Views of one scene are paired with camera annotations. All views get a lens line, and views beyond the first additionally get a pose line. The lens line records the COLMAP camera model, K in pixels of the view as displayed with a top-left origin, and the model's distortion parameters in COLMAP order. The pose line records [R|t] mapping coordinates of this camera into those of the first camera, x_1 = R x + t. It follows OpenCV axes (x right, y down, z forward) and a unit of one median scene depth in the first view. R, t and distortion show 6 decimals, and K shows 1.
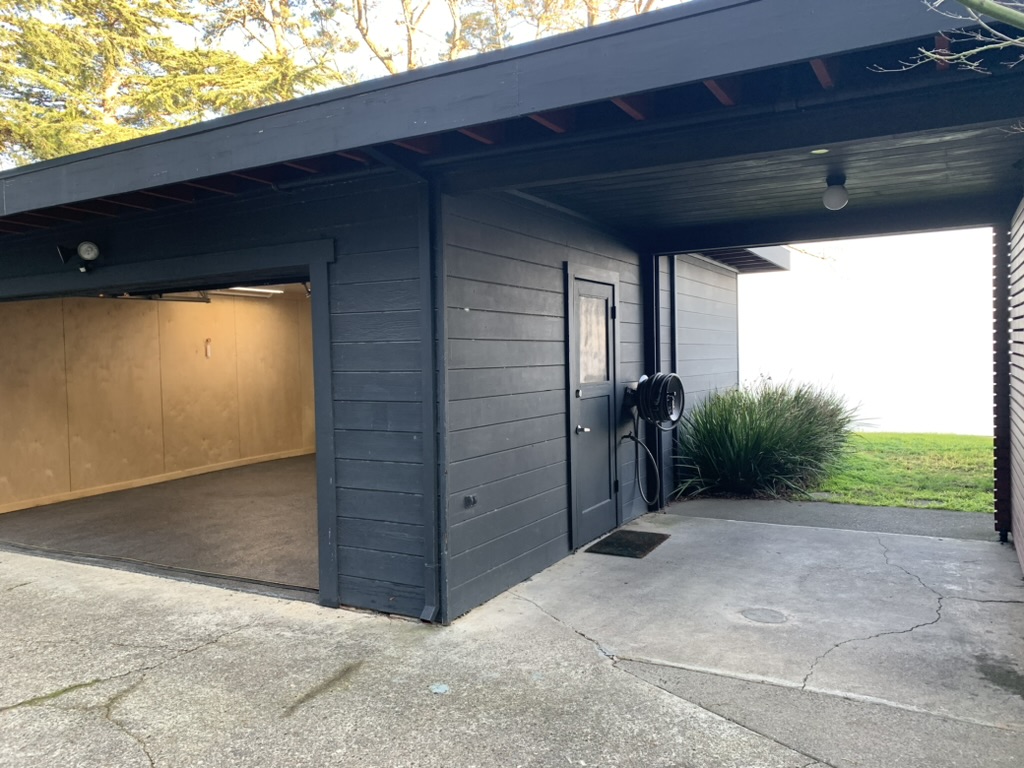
lens RADIAL K [[785.9, 0, 513.5], [0, 785.9, 381.7], [0, 0, 1]] dist [0.008027, -0.004222]
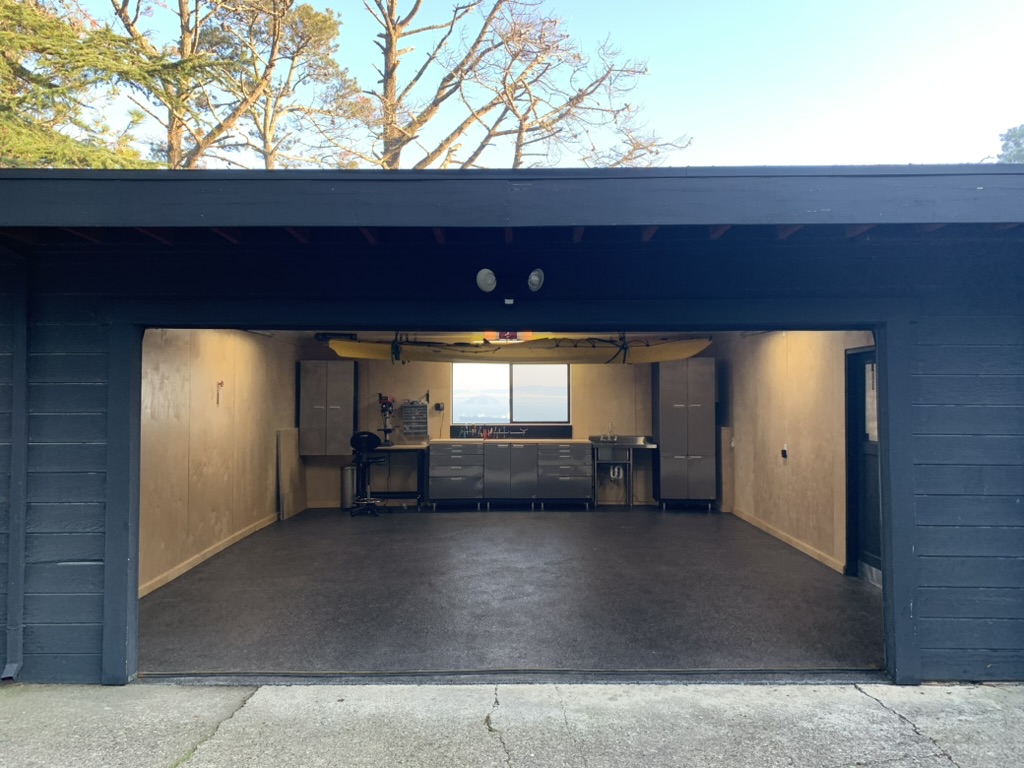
lens RADIAL K [[785.9, 0, 510.5], [0, 785.9, 386.2], [0, 0, 1]] dist [0.008027, -0.004222]
pose [[0.878681, 0.031092, 0.476396, -1.139270], [-0.004721, 0.998394, -0.056453, -0.015848], [-0.477386, 0.047355, 0.877417, 0.392056]]
